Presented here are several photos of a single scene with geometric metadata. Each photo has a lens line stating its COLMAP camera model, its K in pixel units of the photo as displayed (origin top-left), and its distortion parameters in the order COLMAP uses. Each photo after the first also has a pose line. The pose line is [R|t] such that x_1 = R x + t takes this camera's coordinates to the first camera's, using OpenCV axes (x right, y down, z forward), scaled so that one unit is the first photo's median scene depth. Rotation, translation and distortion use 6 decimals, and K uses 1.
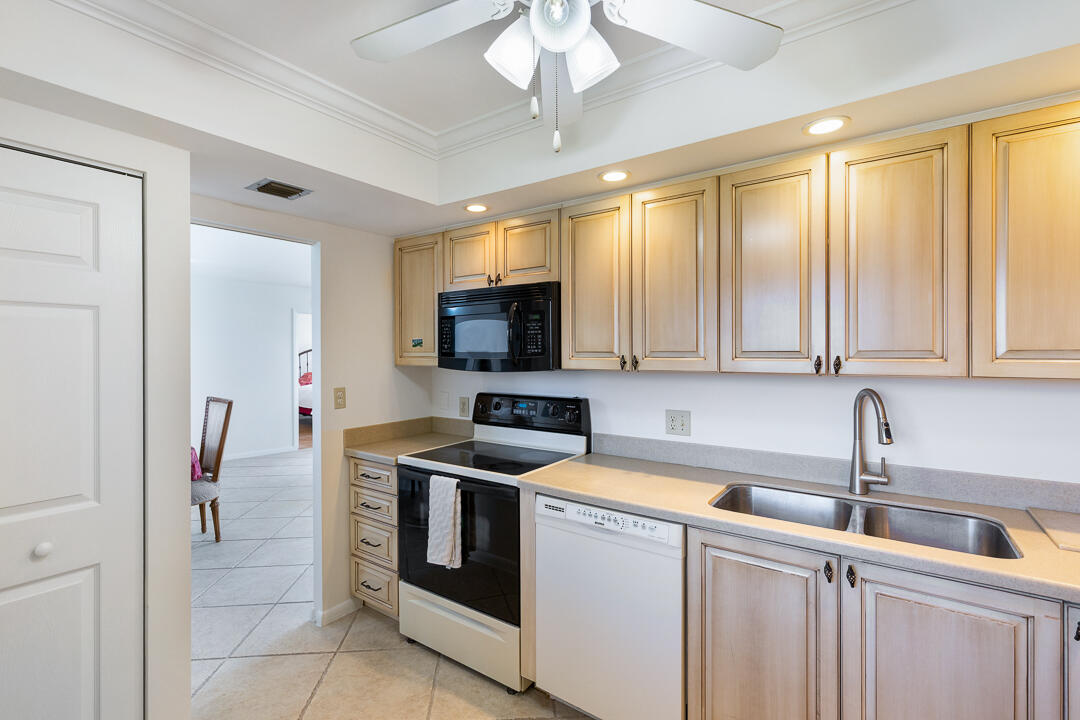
lens RADIAL K [[486.0, 0, 541.4], [0, 486.0, 356.1], [0, 0, 1]] dist [0.001290, 0.000356]
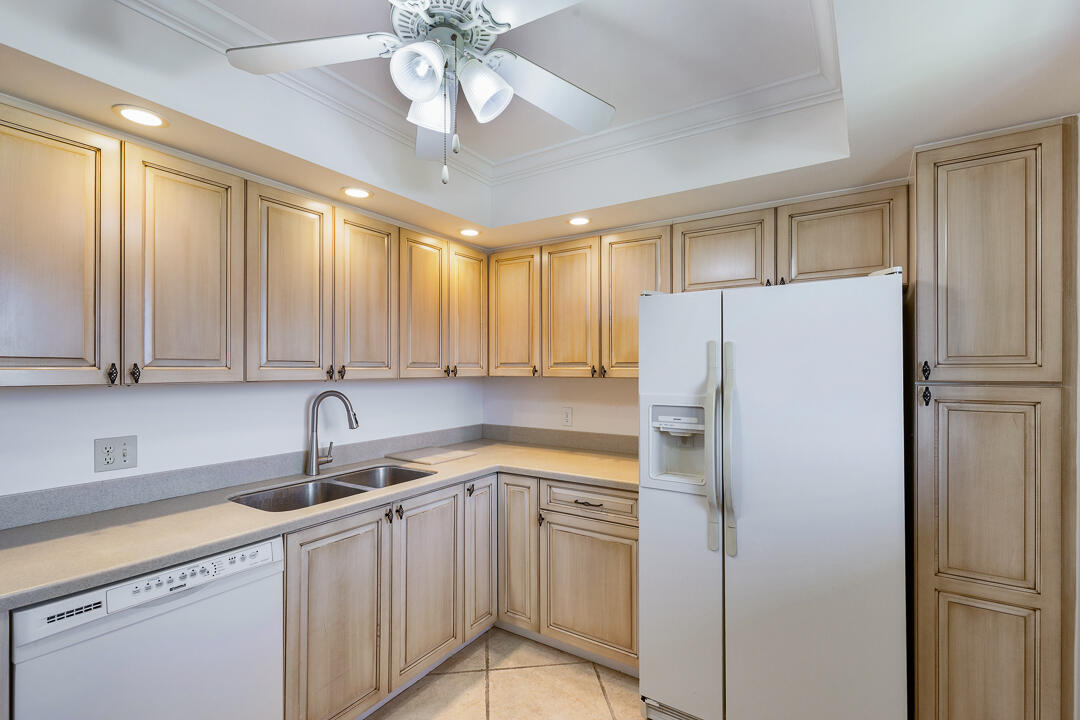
lens RADIAL K [[496.6, 0, 540.7], [0, 496.6, 365.8], [0, 0, 1]] dist [0.001337, -0.000255]
pose [[-0.052001, -0.000140, 0.998647, -0.670530], [-0.003781, 0.999993, -0.000057, -0.000518], [-0.998640, -0.003778, -0.052001, 0.474419]]
